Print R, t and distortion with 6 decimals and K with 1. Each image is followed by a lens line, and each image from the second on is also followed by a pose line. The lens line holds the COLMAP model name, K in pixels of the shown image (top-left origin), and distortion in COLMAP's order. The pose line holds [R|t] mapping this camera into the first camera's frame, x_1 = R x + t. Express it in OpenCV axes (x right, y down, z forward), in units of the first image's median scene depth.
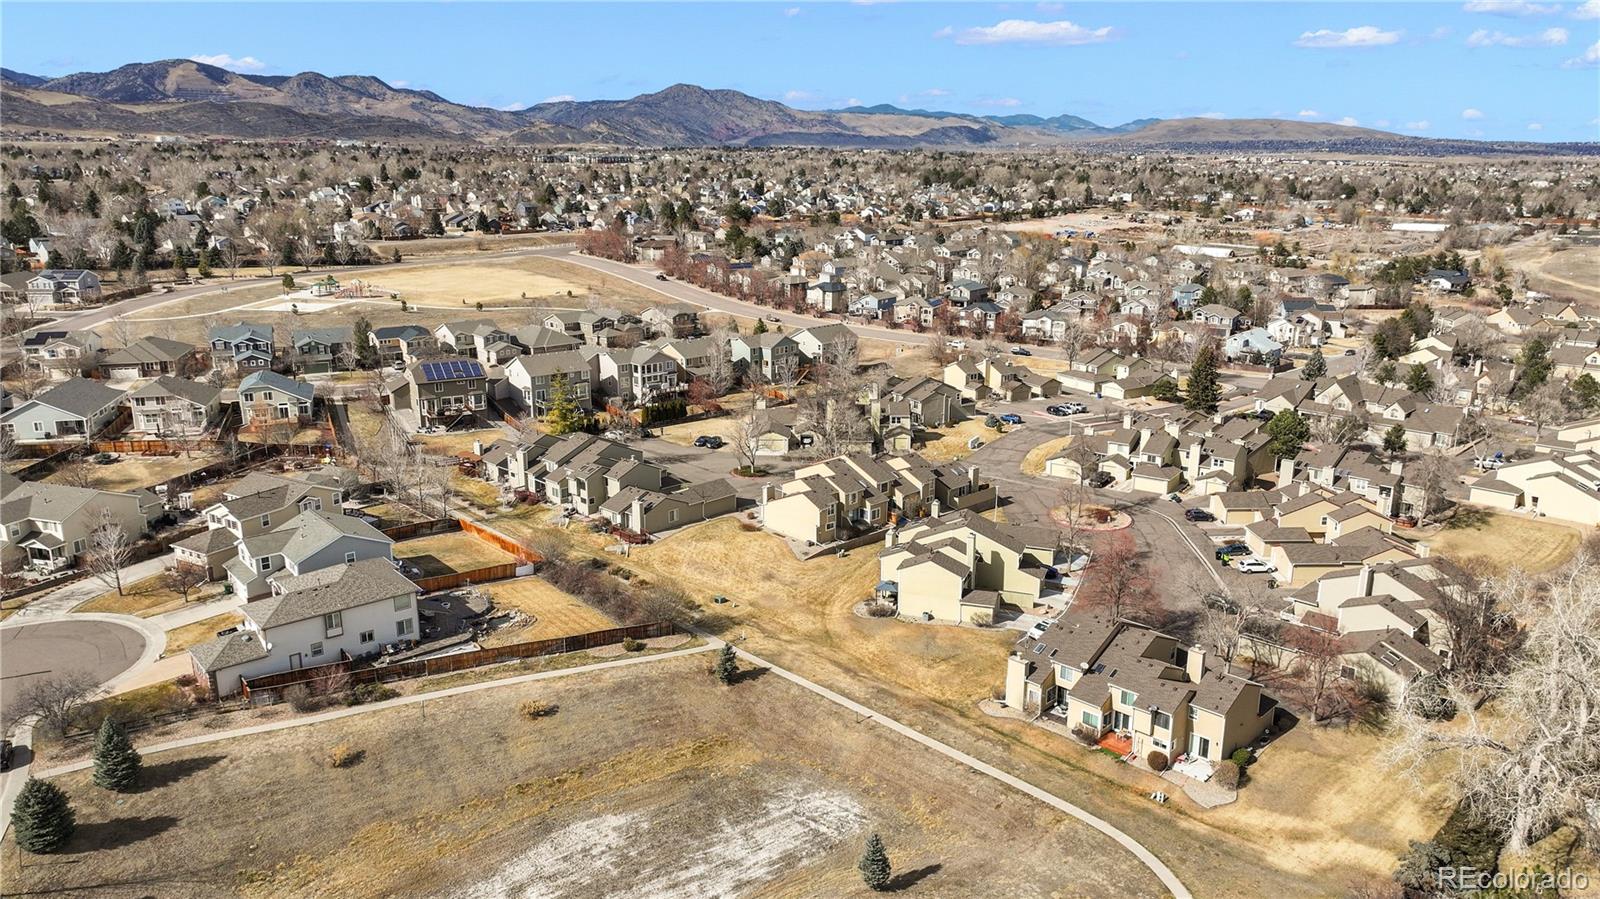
lens RADIAL K [[1142.0, 0, 800.9], [0, 1142.0, 449.4], [0, 0, 1]] dist [0.003153, 0.006407]
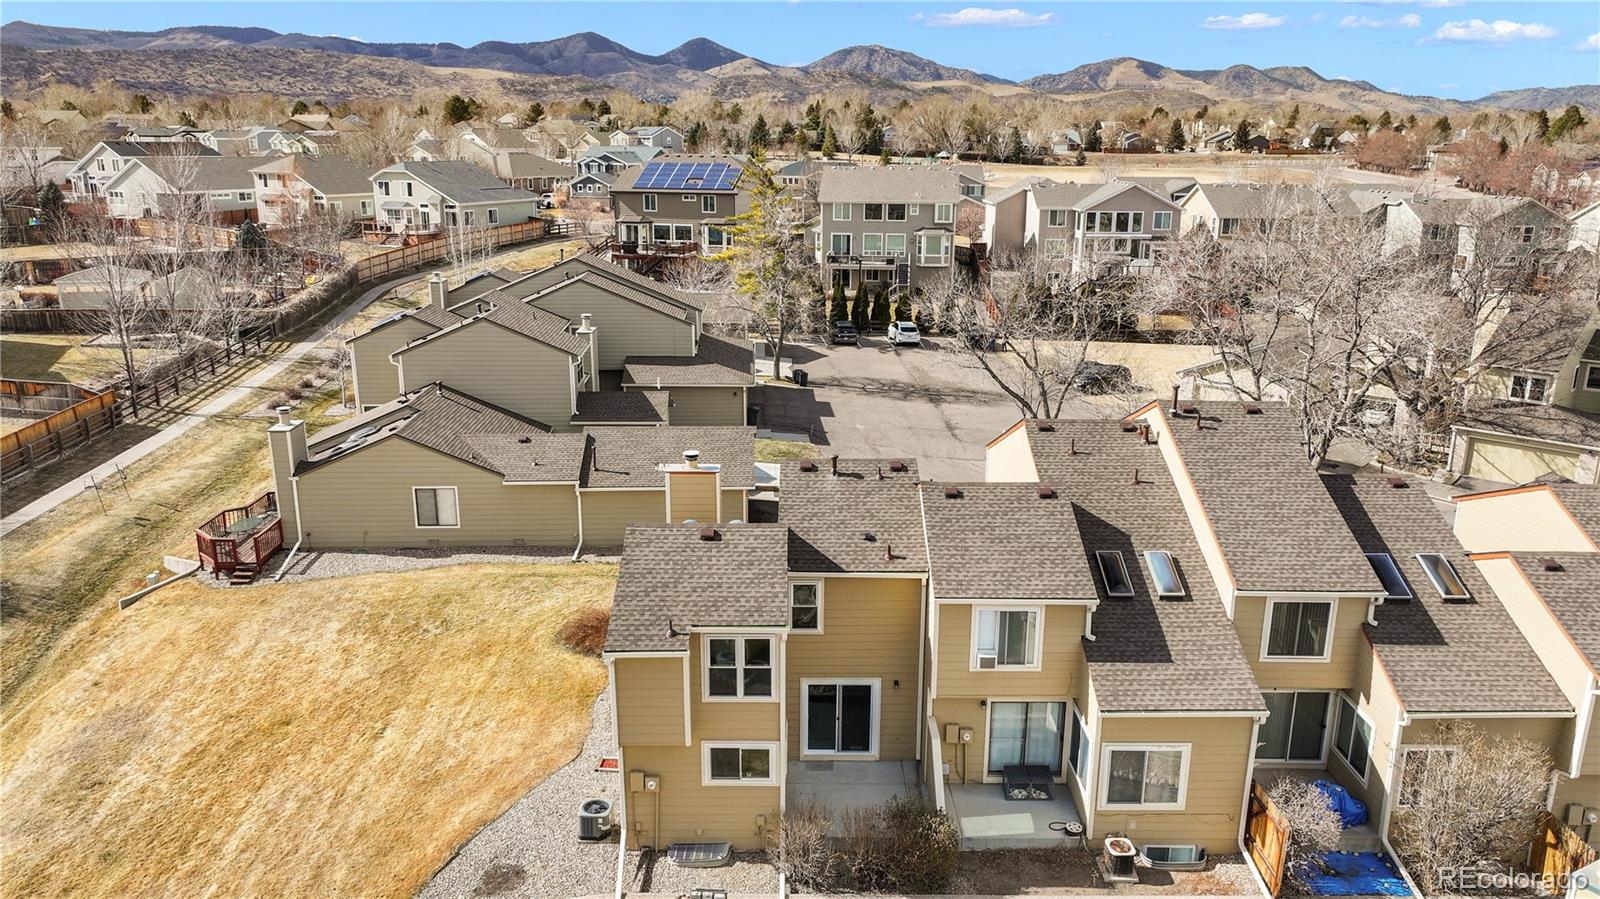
lens RADIAL K [[1142.0, 0, 798.7], [0, 1142.0, 459.3], [0, 0, 1]] dist [0.003153, 0.006407]
pose [[0.735868, 0.187164, -0.650744, 0.094886], [-0.179995, 0.980532, 0.078476, 0.007721], [0.652763, 0.059383, 0.755231, 0.650798]]
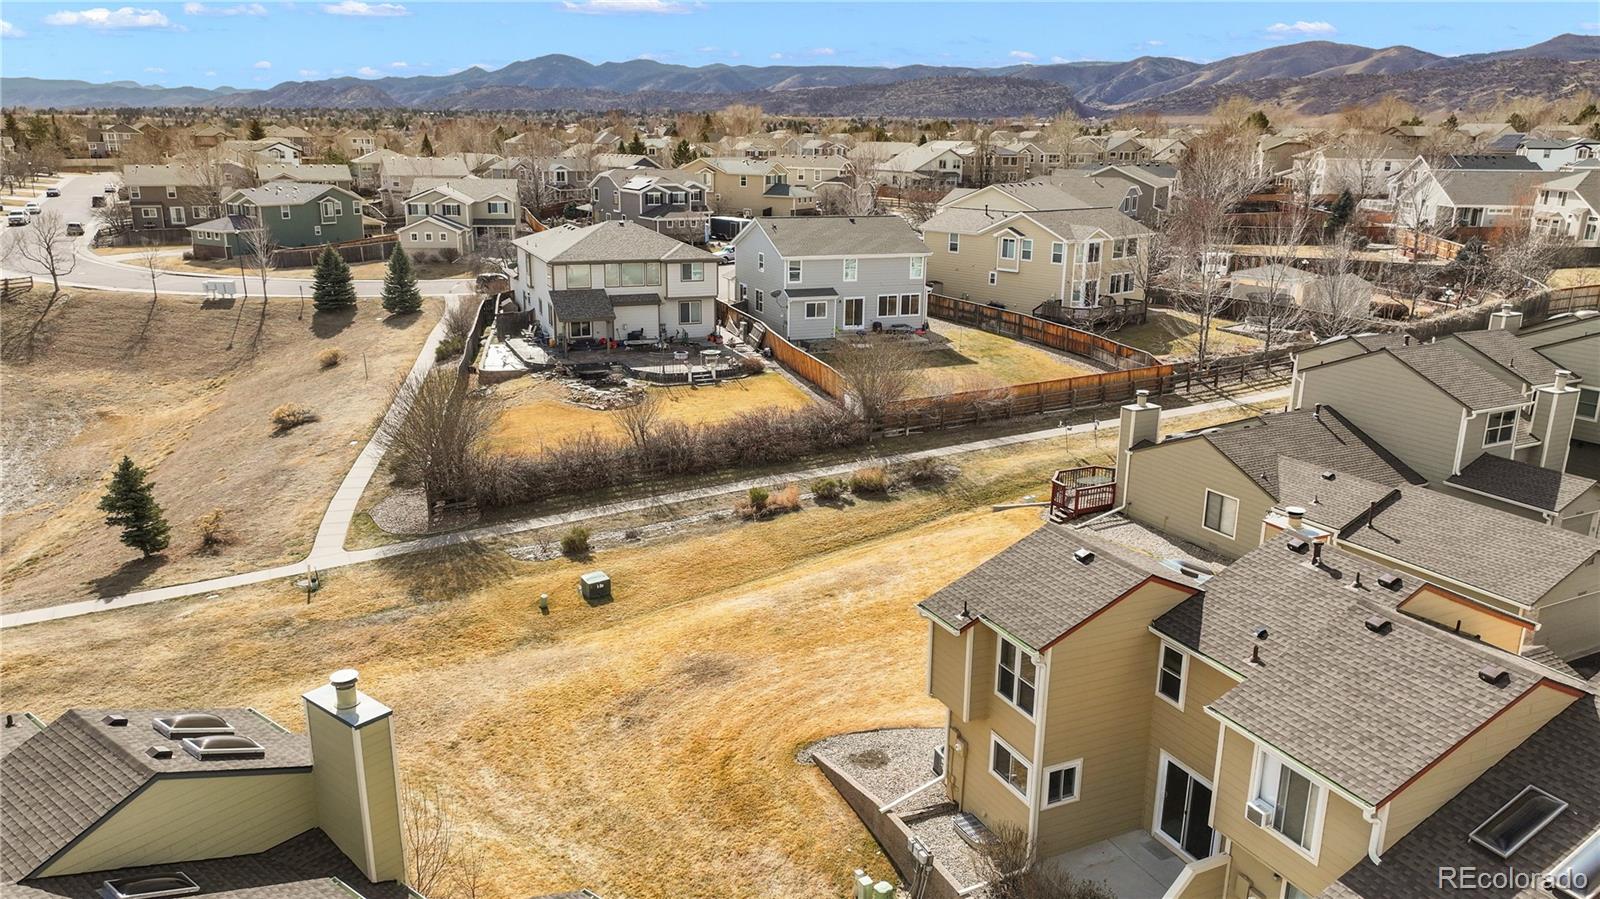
lens RADIAL K [[1142.0, 0, 804.5], [0, 1142.0, 446.6], [0, 0, 1]] dist [0.003153, 0.006407]
pose [[-0.311393, 0.246512, -0.917751, 0.202605], [-0.255325, 0.908551, 0.330673, -0.068825], [0.915338, 0.337294, -0.219976, 0.905768]]
